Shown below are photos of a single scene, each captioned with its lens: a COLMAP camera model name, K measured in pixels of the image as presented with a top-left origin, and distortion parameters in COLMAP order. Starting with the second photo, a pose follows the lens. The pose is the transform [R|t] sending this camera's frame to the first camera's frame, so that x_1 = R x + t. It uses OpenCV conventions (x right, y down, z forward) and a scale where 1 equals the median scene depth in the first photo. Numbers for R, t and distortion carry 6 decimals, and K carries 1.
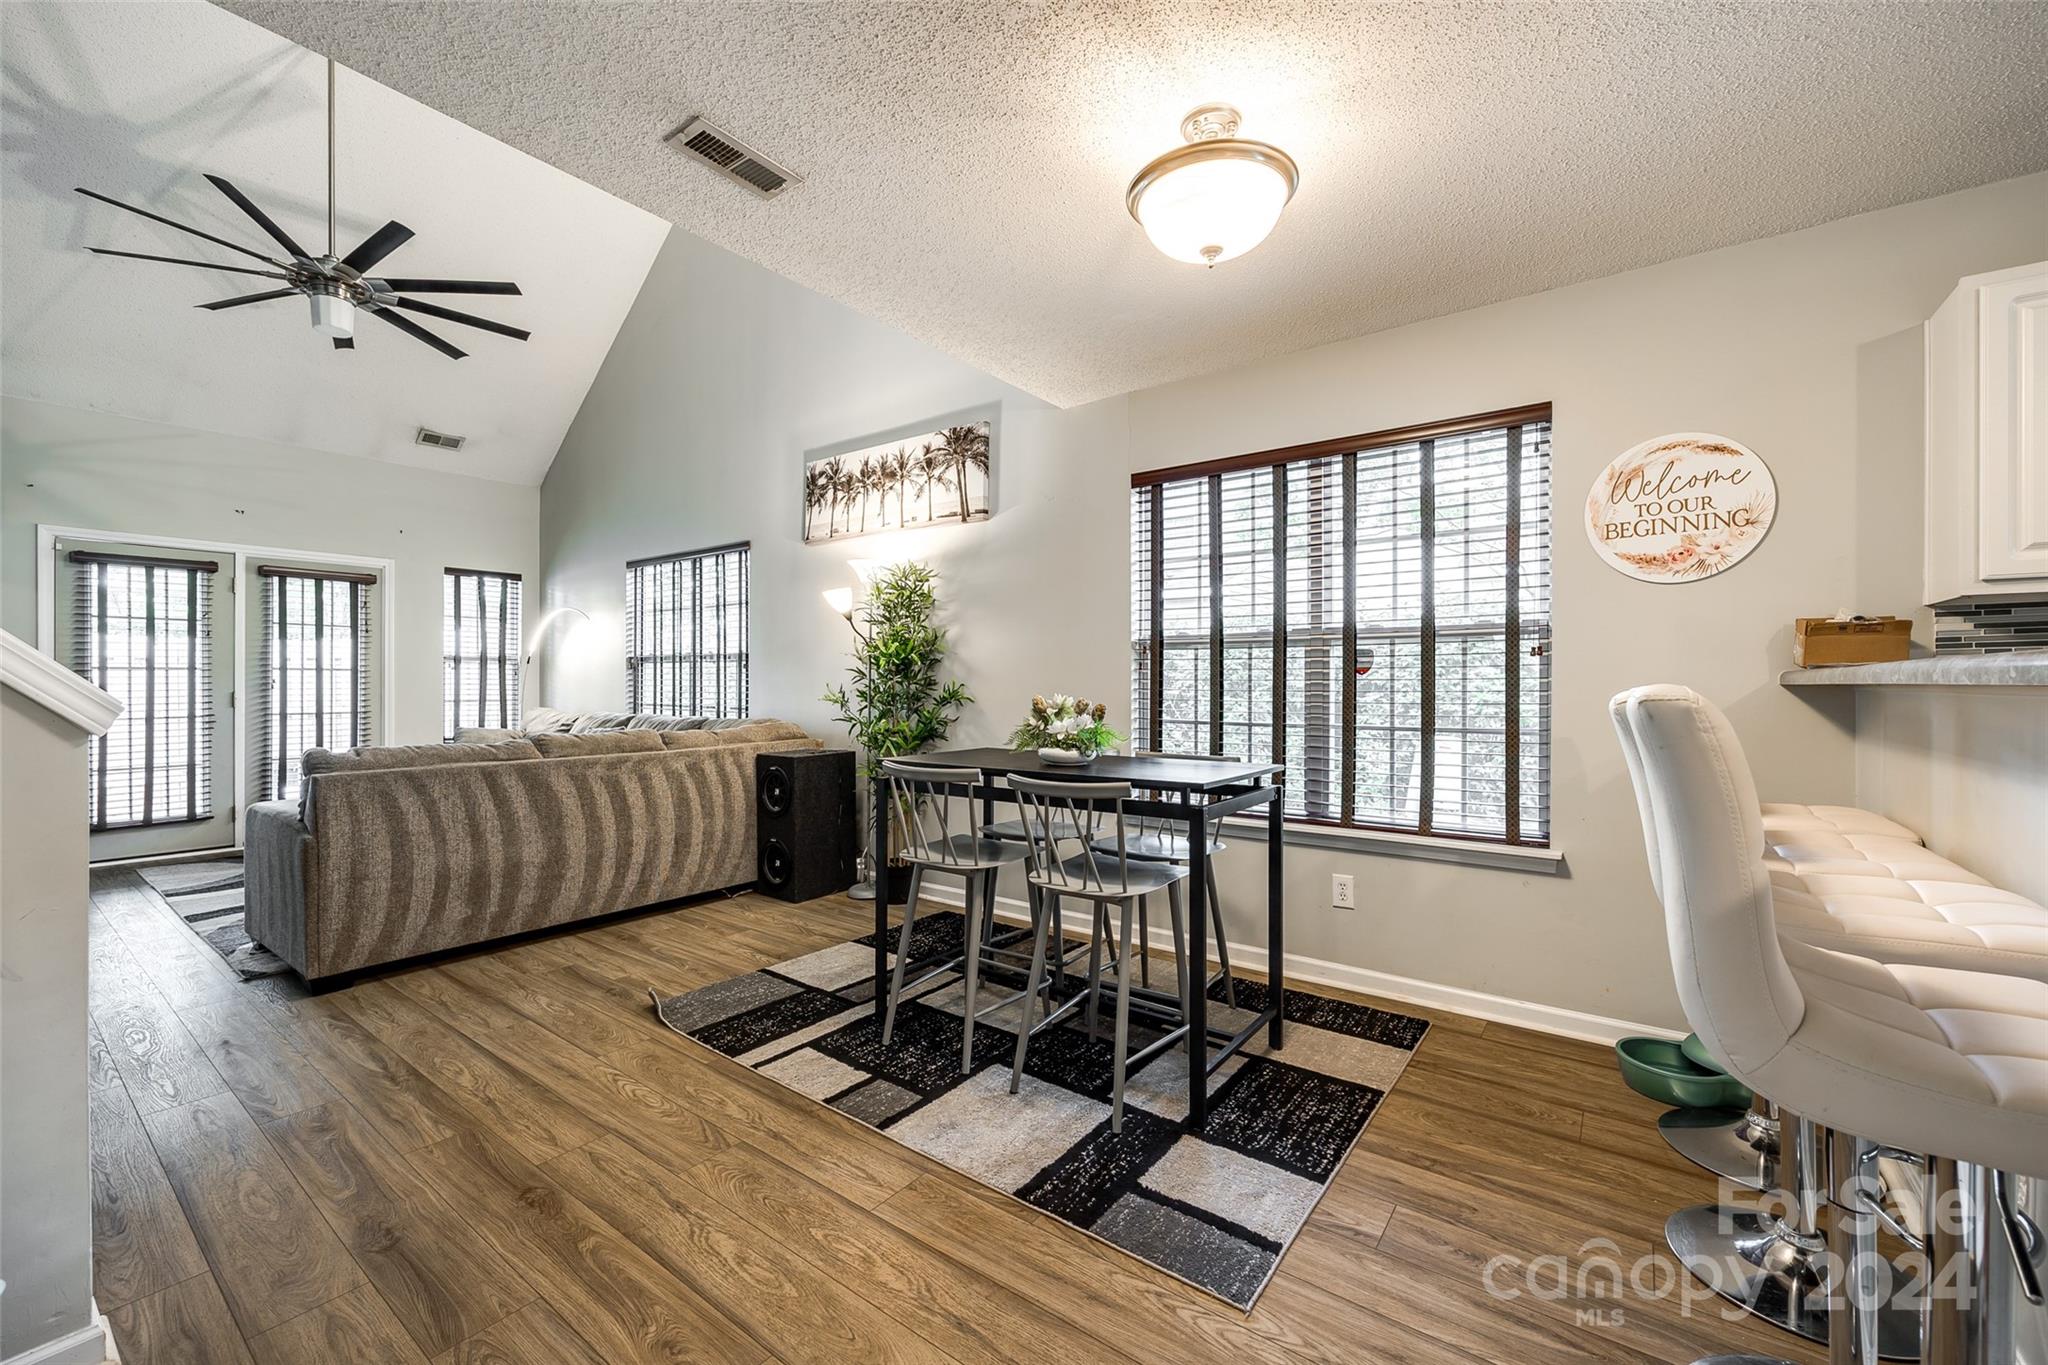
lens RADIAL K [[816.3, 0, 1019.9], [0, 816.3, 682.3], [0, 0, 1]] dist [-0.005963, -0.000007]
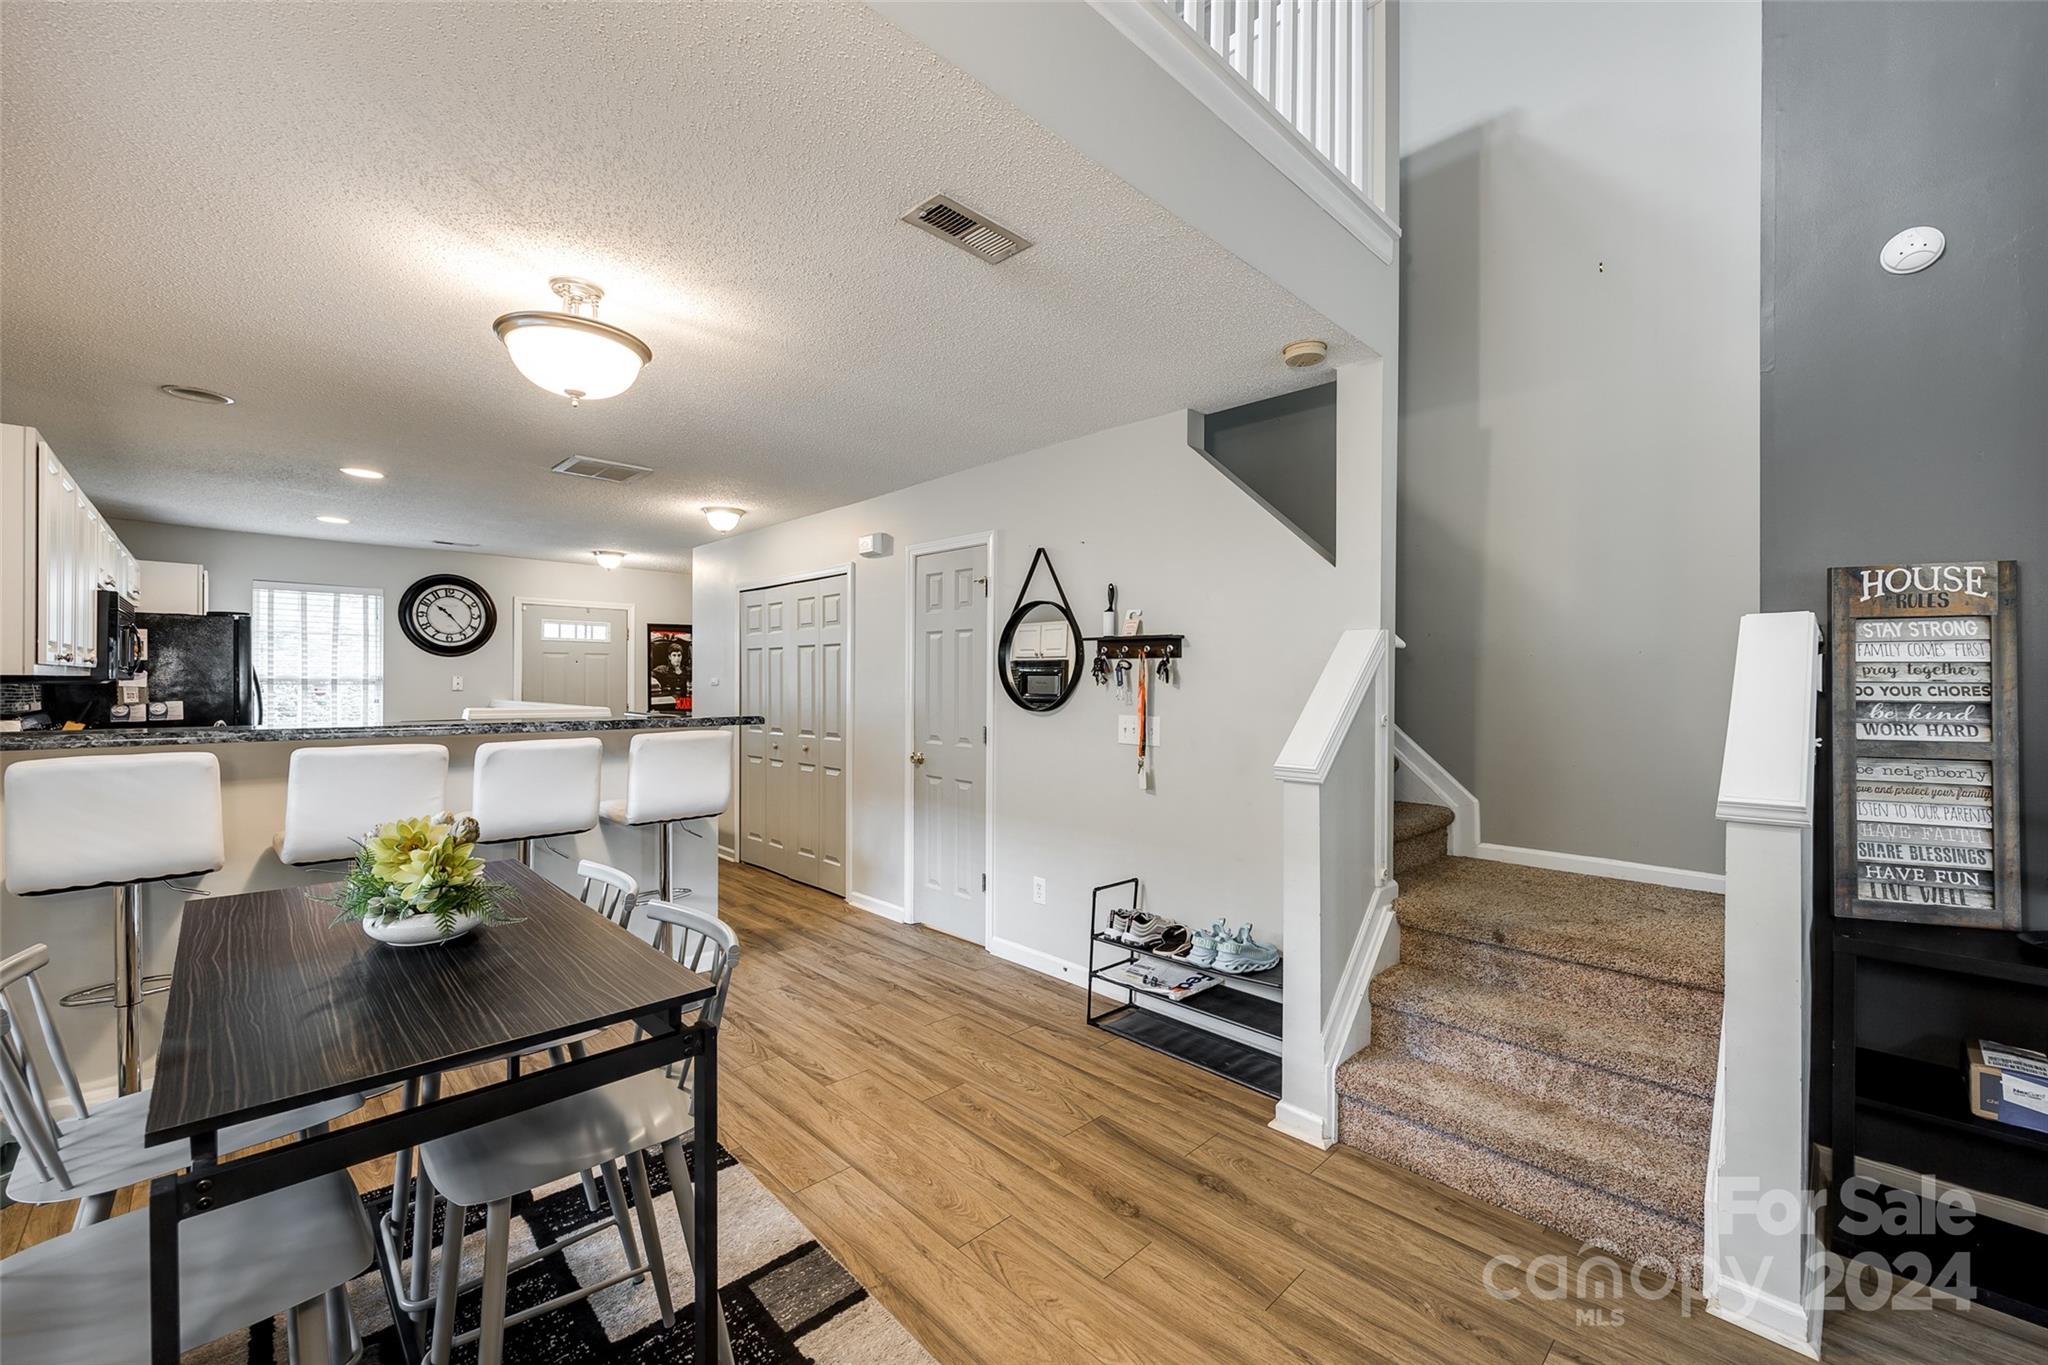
lens RADIAL K [[820.8, 0, 1019.0], [0, 820.8, 691.6], [0, 0, 1]] dist [-0.007208, 0.000382]
pose [[-0.987240, -0.007897, 0.159041, -0.273208], [-0.006020, 0.999906, 0.012285, -0.050470], [-0.159124, 0.011171, -0.987195, 0.943601]]
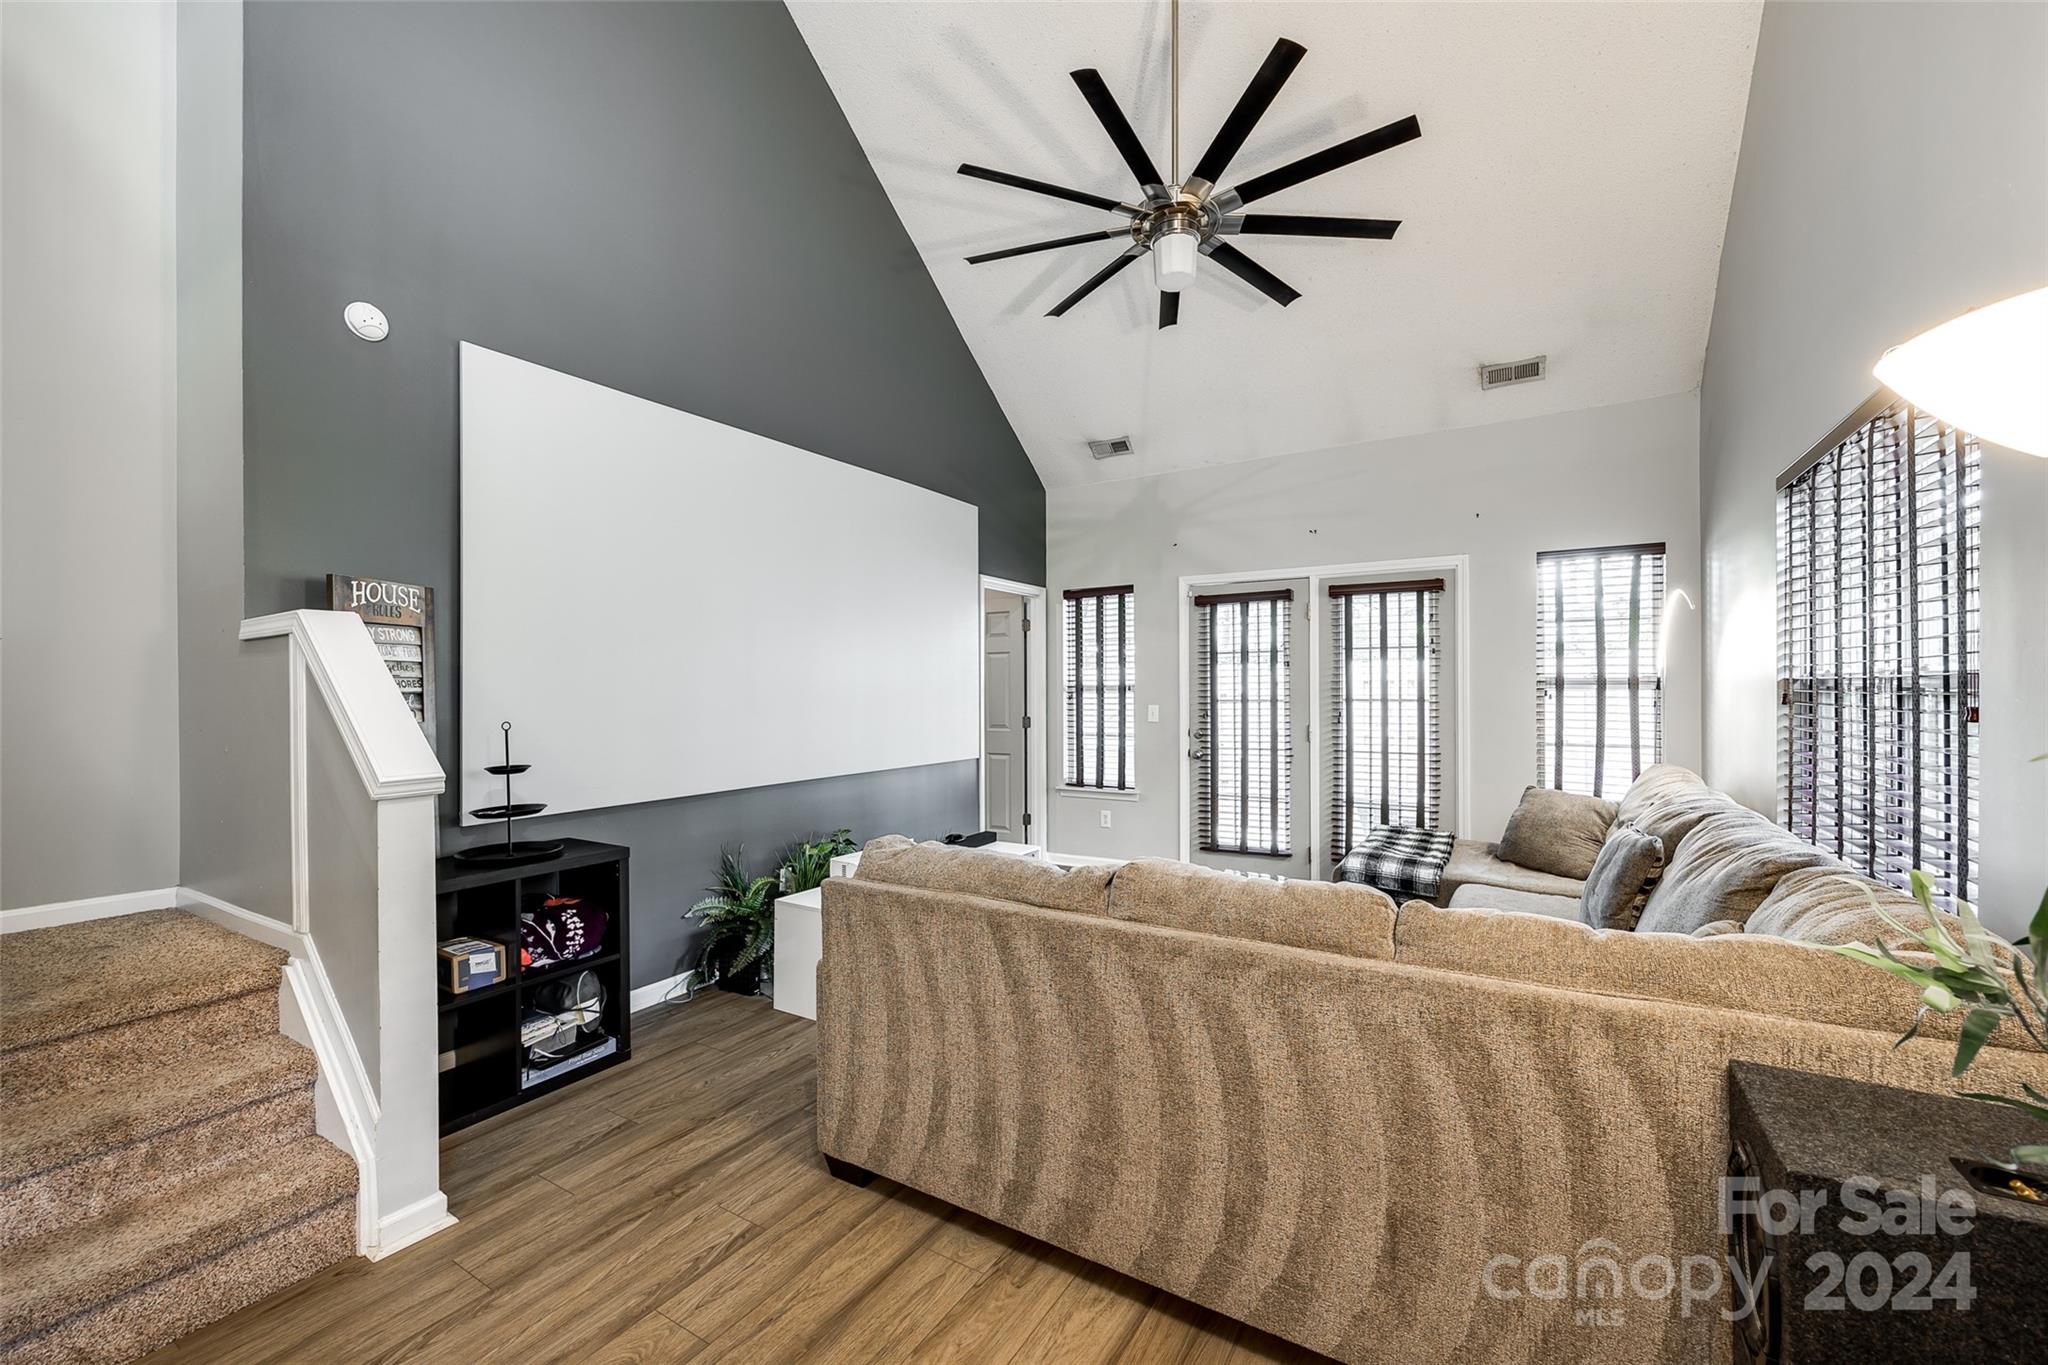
lens RADIAL K [[820.8, 0, 1019.0], [0, 820.8, 691.6], [0, 0, 1]] dist [-0.007208, 0.000382]
pose [[0.090370, -0.000068, -0.995908, -0.075605], [0.005797, 0.999983, 0.000457, -0.039498], [0.995891, -0.005815, 0.090369, 0.786027]]
